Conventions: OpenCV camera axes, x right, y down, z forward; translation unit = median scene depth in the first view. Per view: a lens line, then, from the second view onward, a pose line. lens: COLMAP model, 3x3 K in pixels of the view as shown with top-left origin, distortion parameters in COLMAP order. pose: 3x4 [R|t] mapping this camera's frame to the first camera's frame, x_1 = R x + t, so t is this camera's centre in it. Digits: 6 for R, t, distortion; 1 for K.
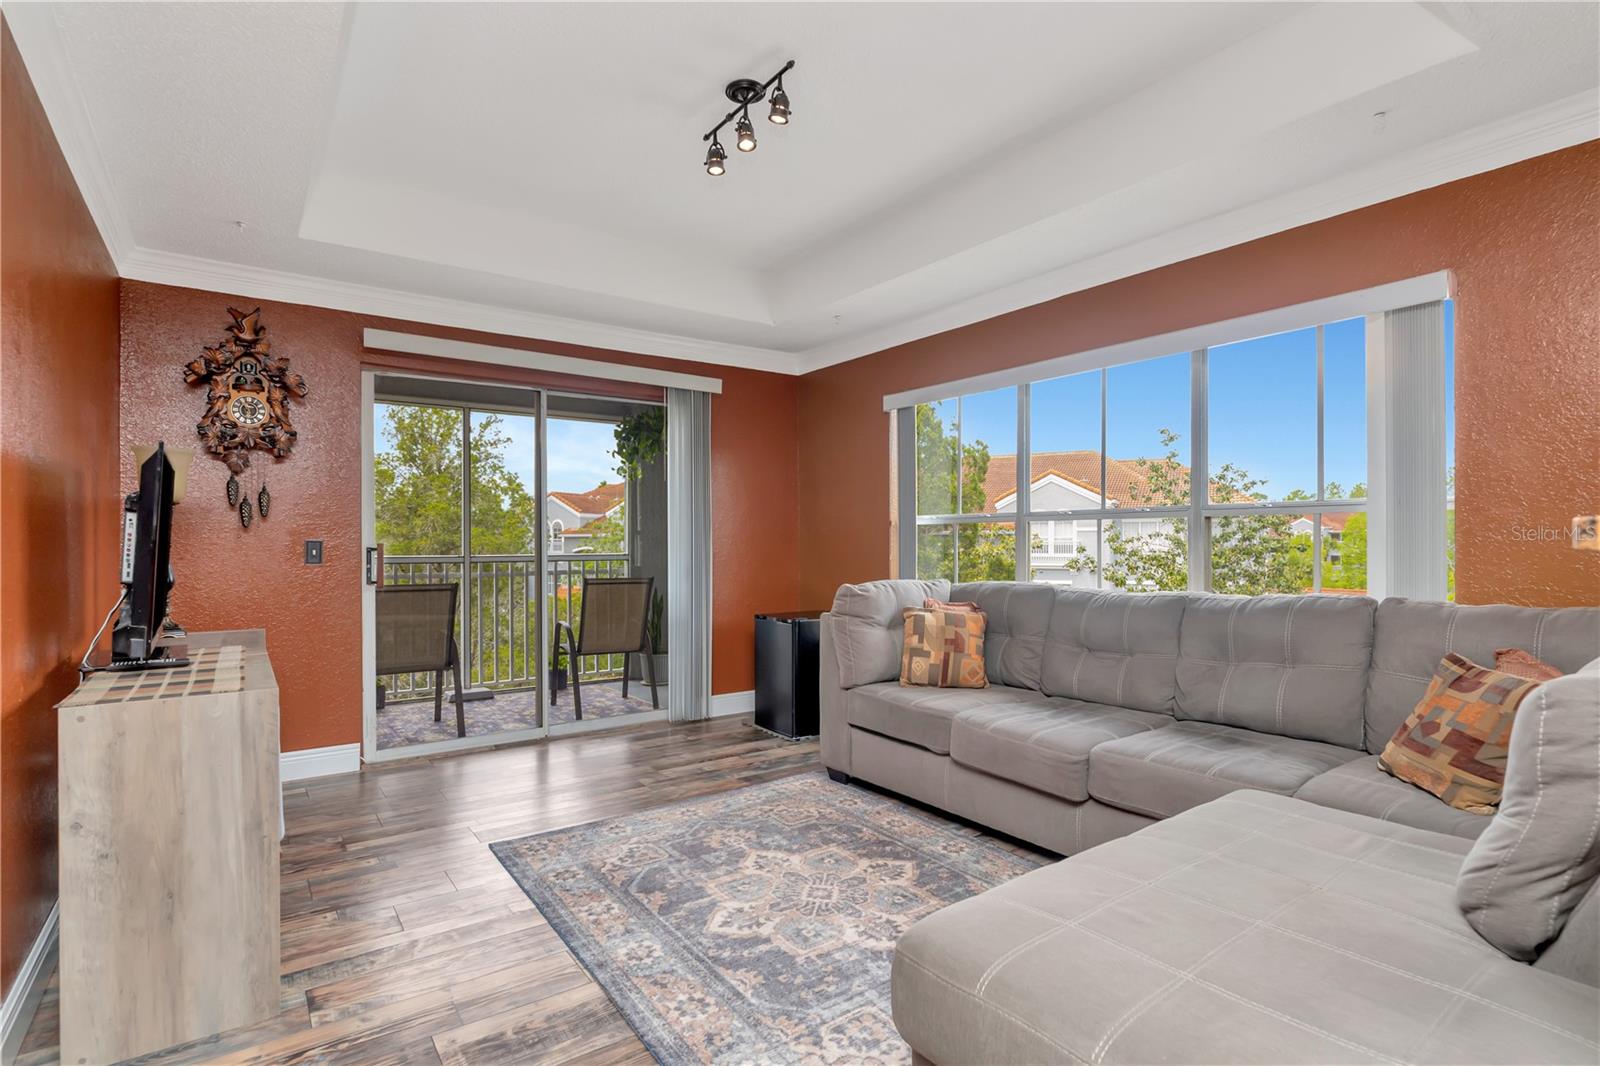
lens RADIAL K [[798.9, 0, 808.4], [0, 798.9, 539.2], [0, 0, 1]] dist [-0.003076, -0.000833]
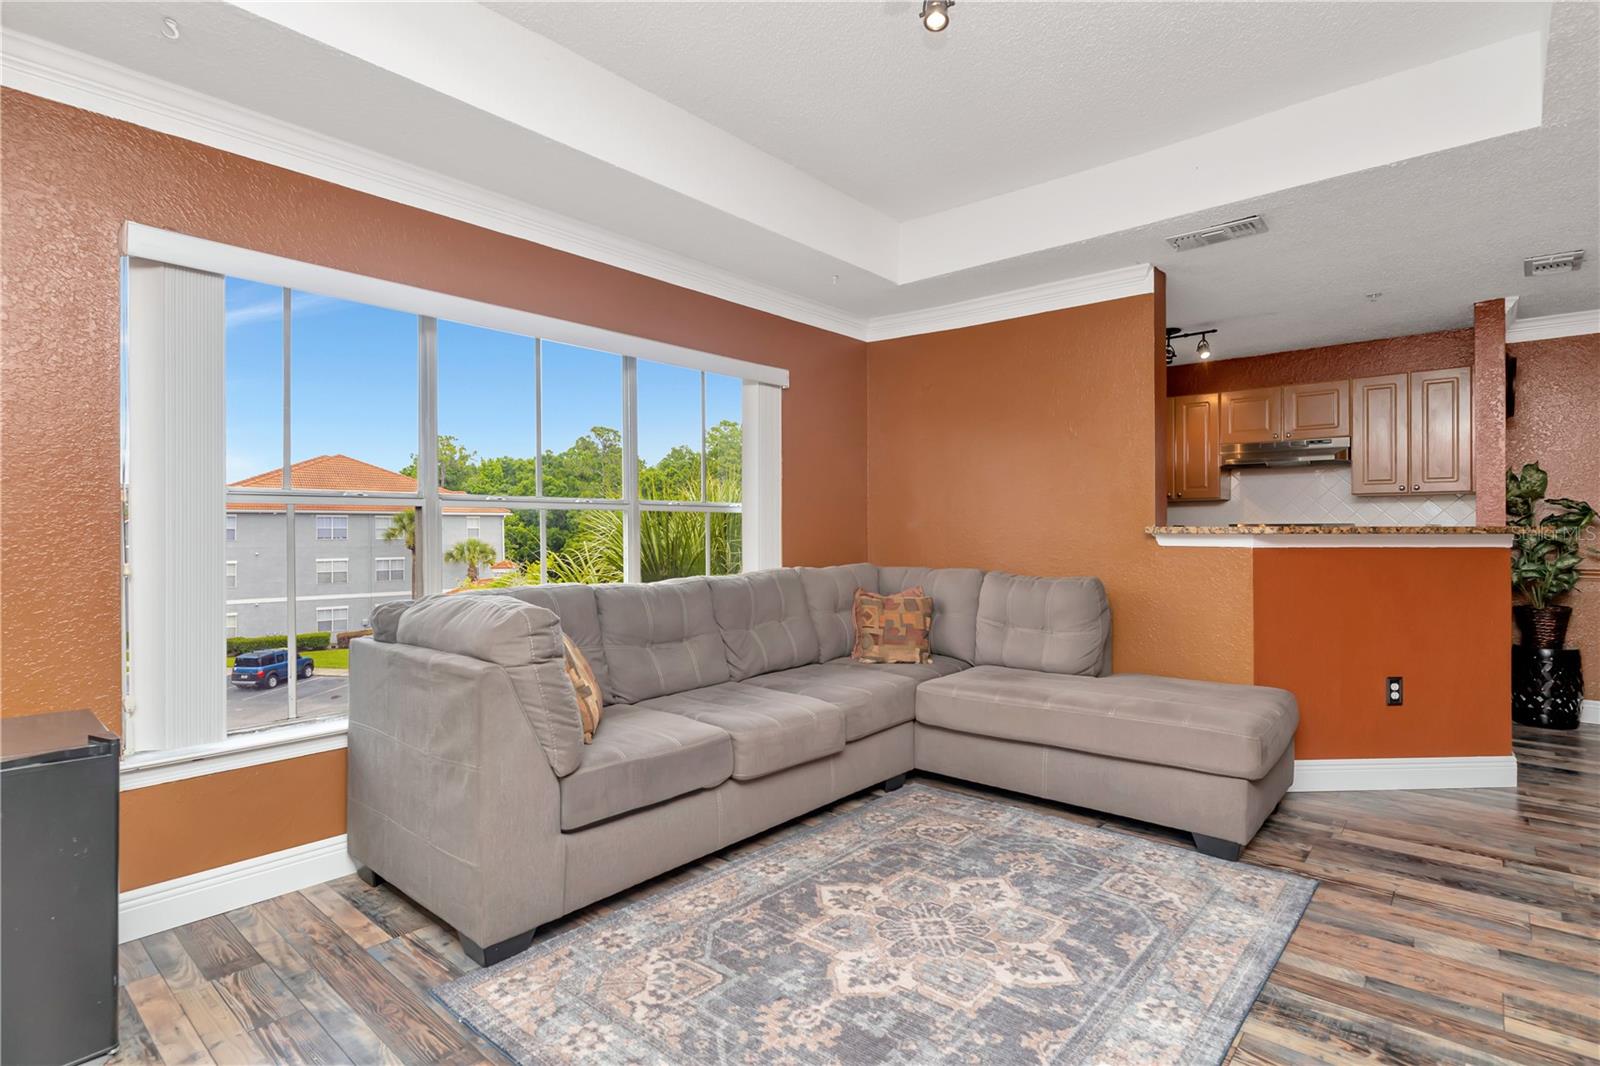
lens RADIAL K [[798.9, 0, 801.6], [0, 798.9, 528.4], [0, 0, 1]] dist [-0.003076, -0.000833]
pose [[-0.234726, 0.003241, 0.972056, -0.749134], [0.001073, 0.999995, -0.003075, 0.003135], [-0.972061, 0.000321, -0.234729, 1.245051]]
